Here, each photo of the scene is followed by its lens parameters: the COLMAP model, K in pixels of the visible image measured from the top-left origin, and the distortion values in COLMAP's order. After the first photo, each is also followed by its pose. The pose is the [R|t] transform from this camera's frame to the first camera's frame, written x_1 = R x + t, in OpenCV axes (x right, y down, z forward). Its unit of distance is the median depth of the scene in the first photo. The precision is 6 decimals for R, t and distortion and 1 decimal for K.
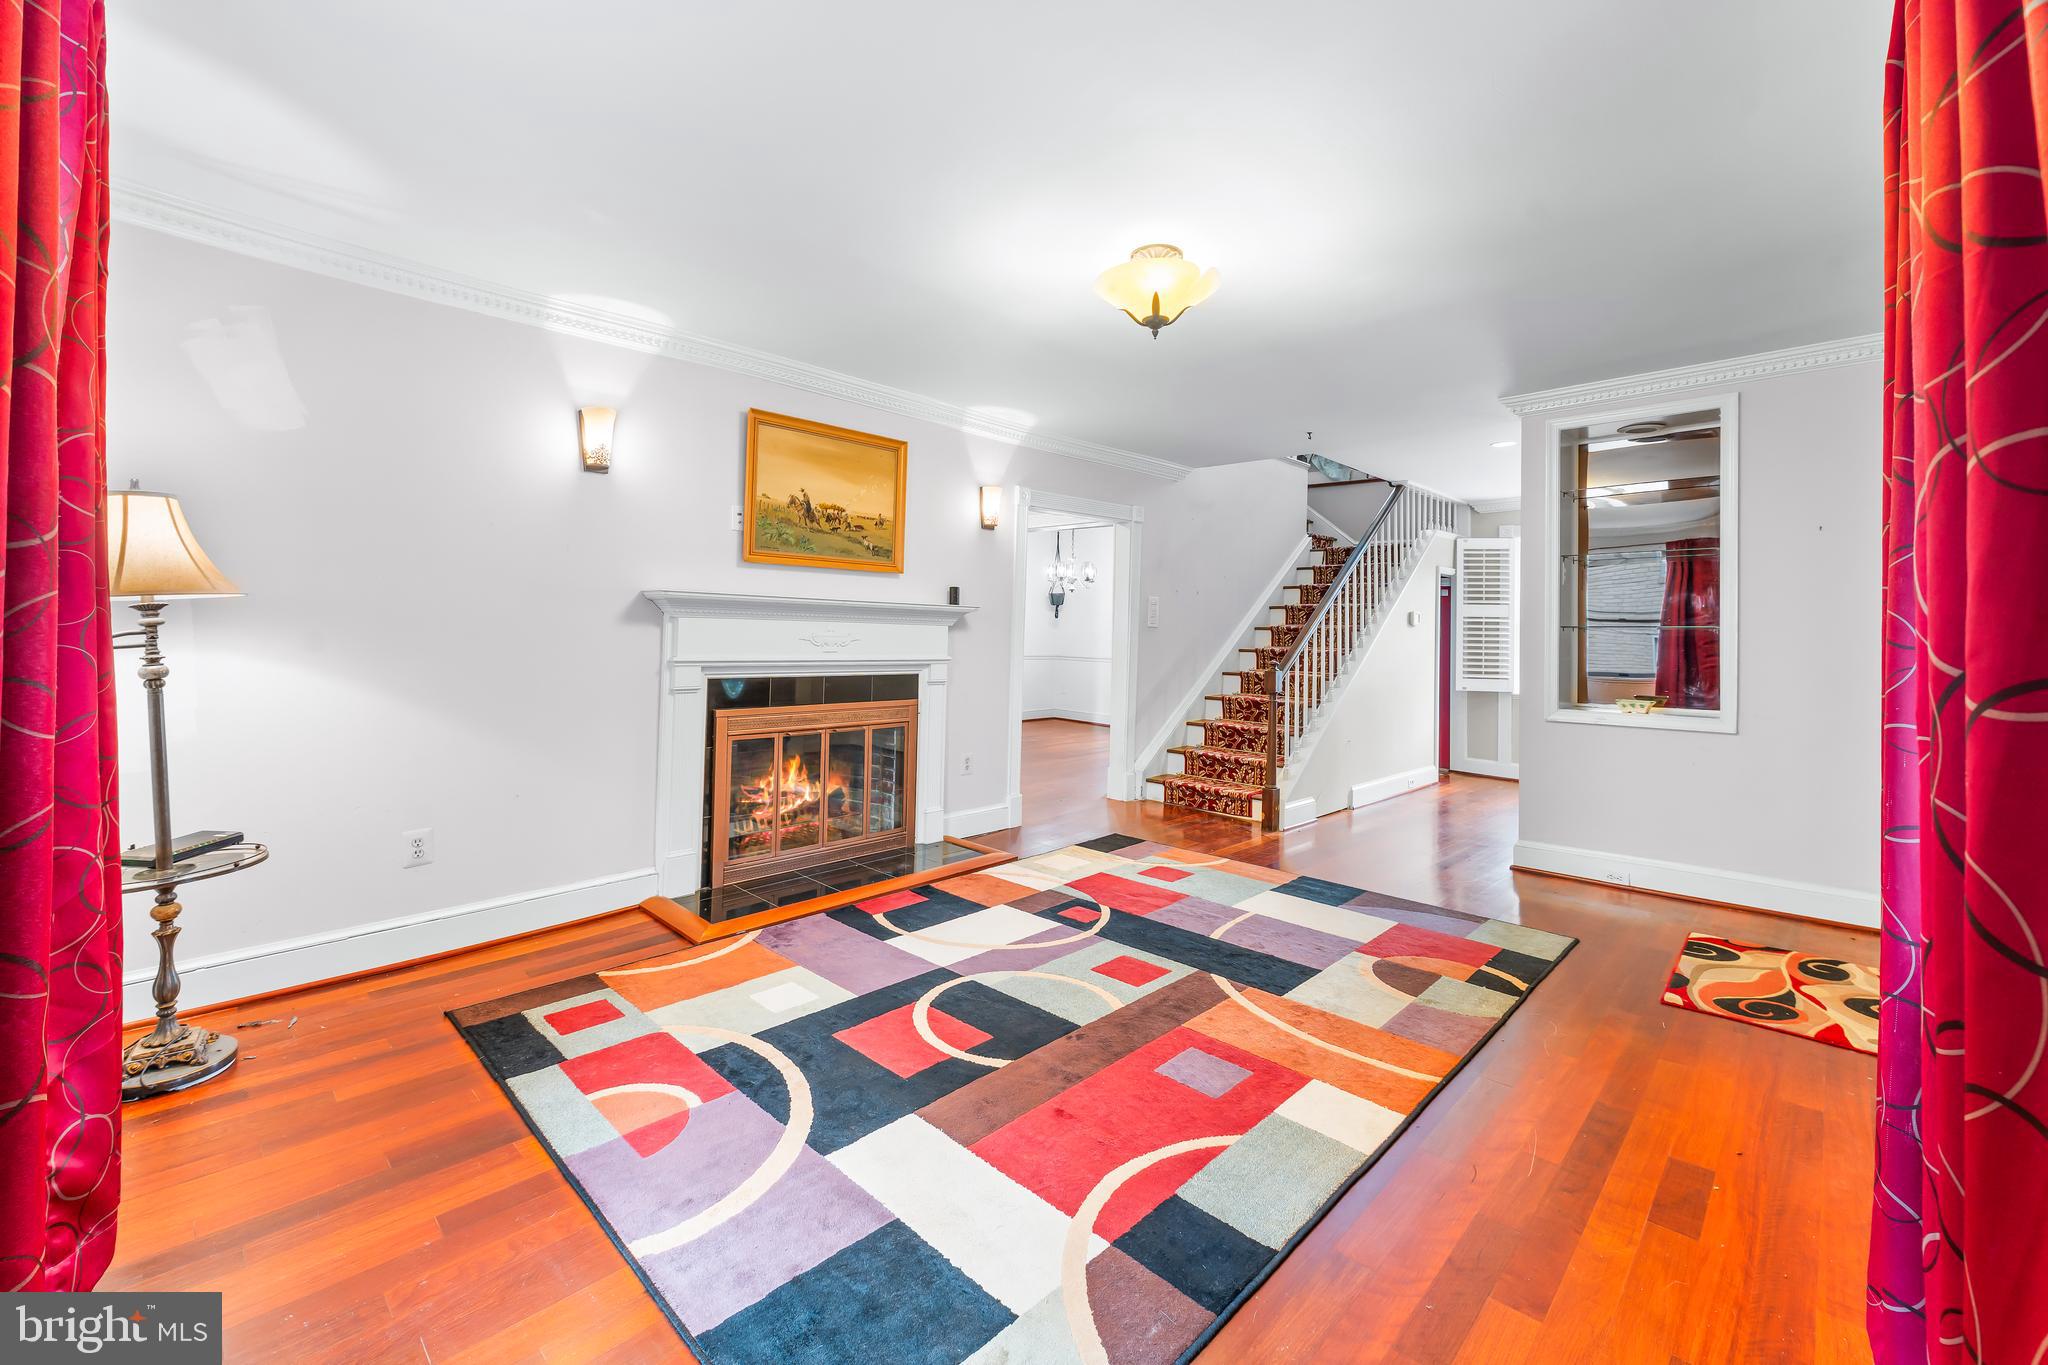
lens RADIAL K [[842.3, 0, 986.5], [0, 842.3, 624.3], [0, 0, 1]] dist [0.002920, 0.000155]
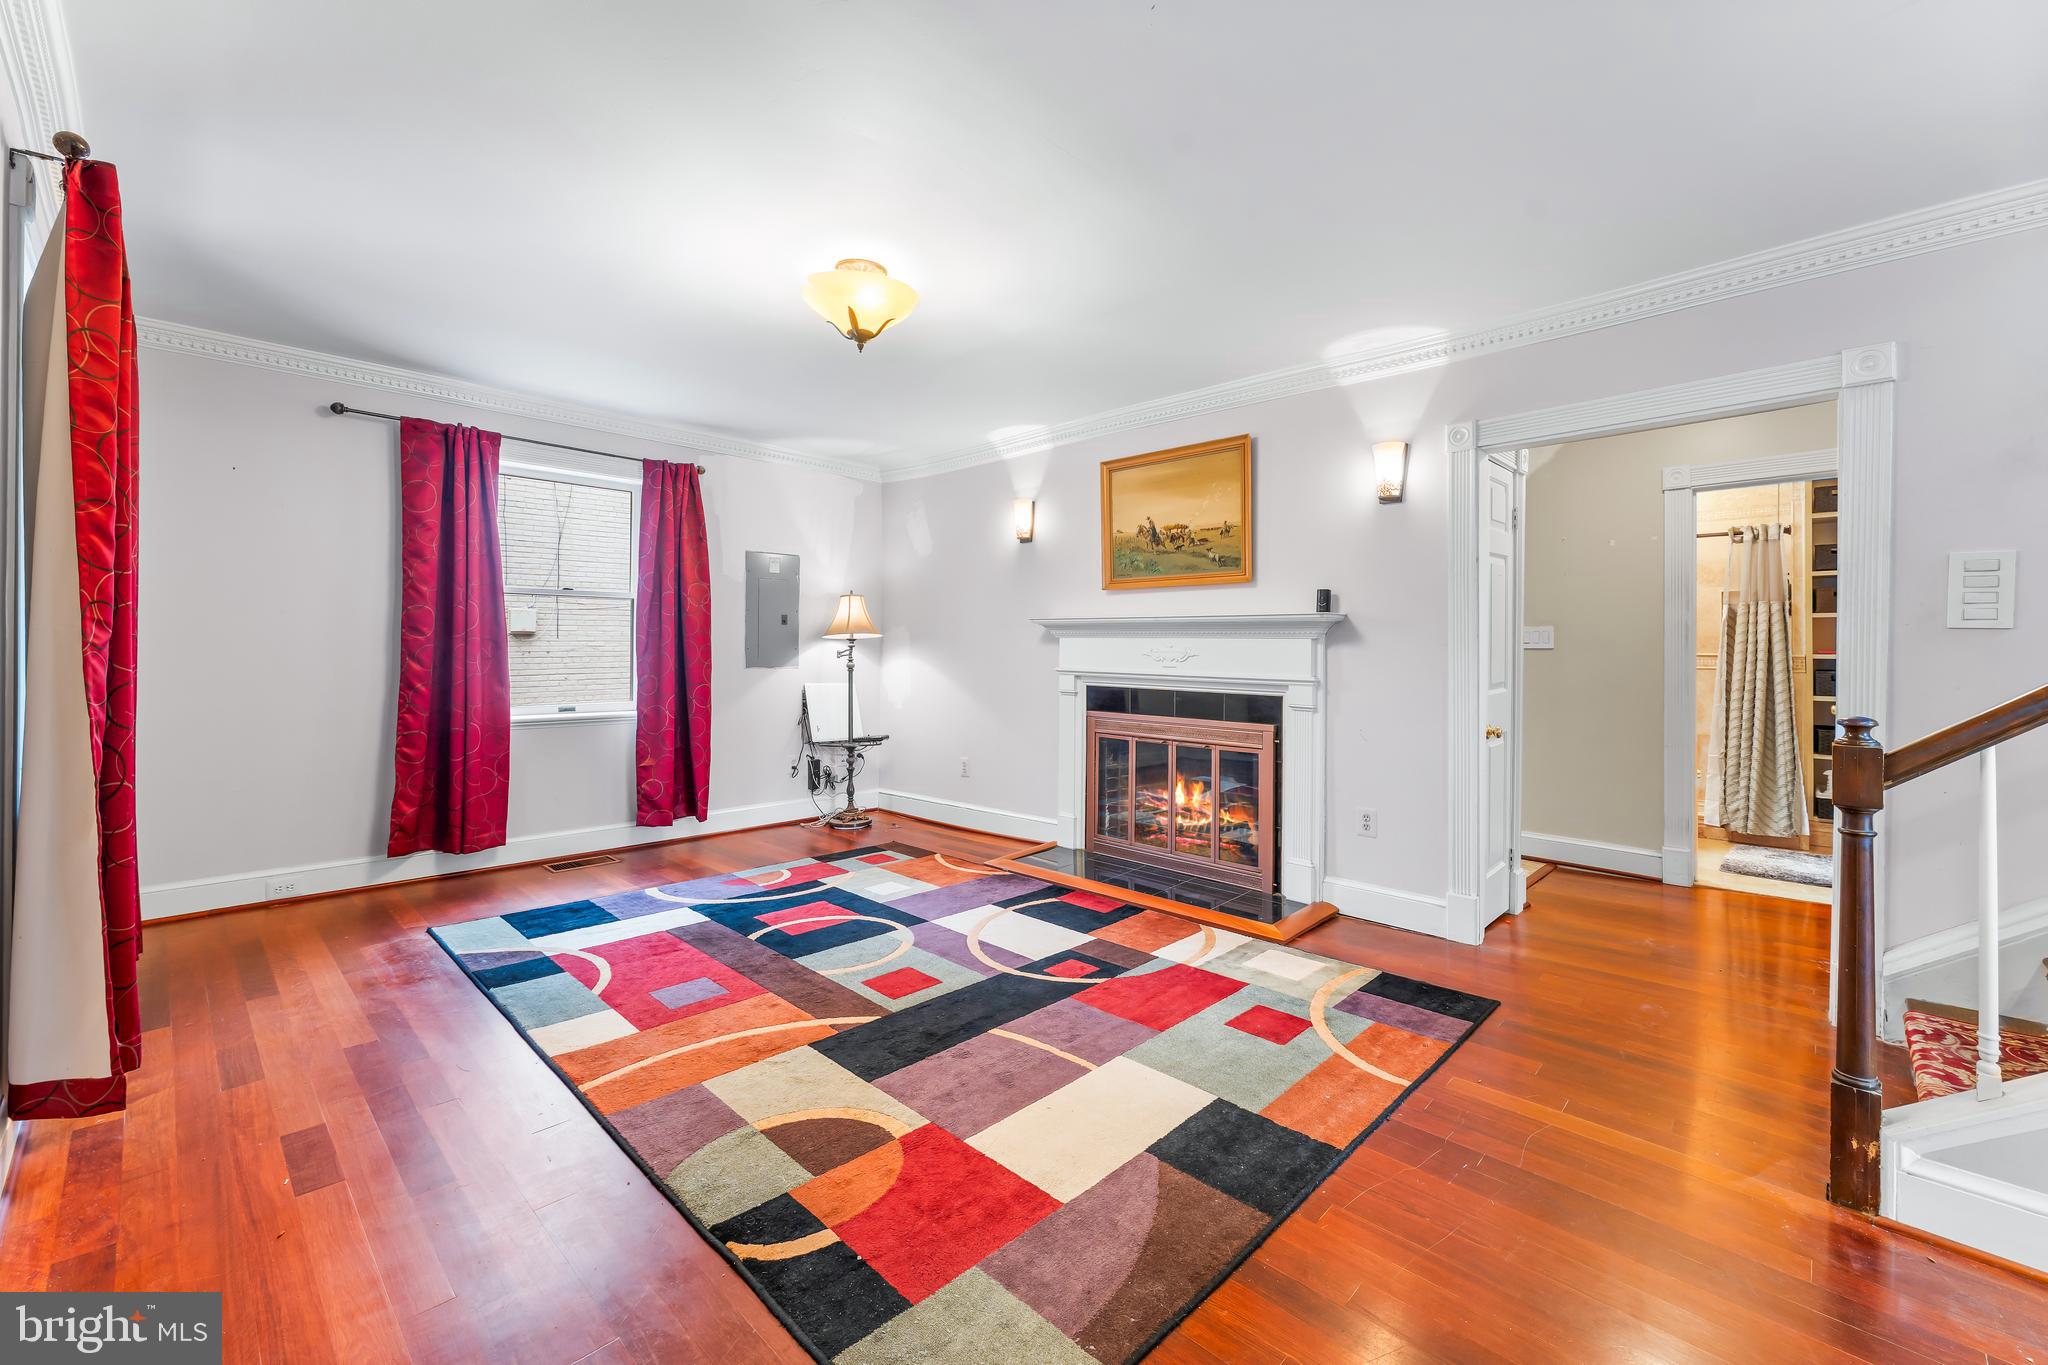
lens RADIAL K [[824.7, 0, 1046.3], [0, 824.7, 647.3], [0, 0, 1]] dist [0.021103, 0.000024]
pose [[0.042635, -0.011704, -0.999022, 1.054666], [0.007052, 0.999910, -0.011414, 0.024349], [0.999066, -0.006559, 0.042714, 1.027594]]
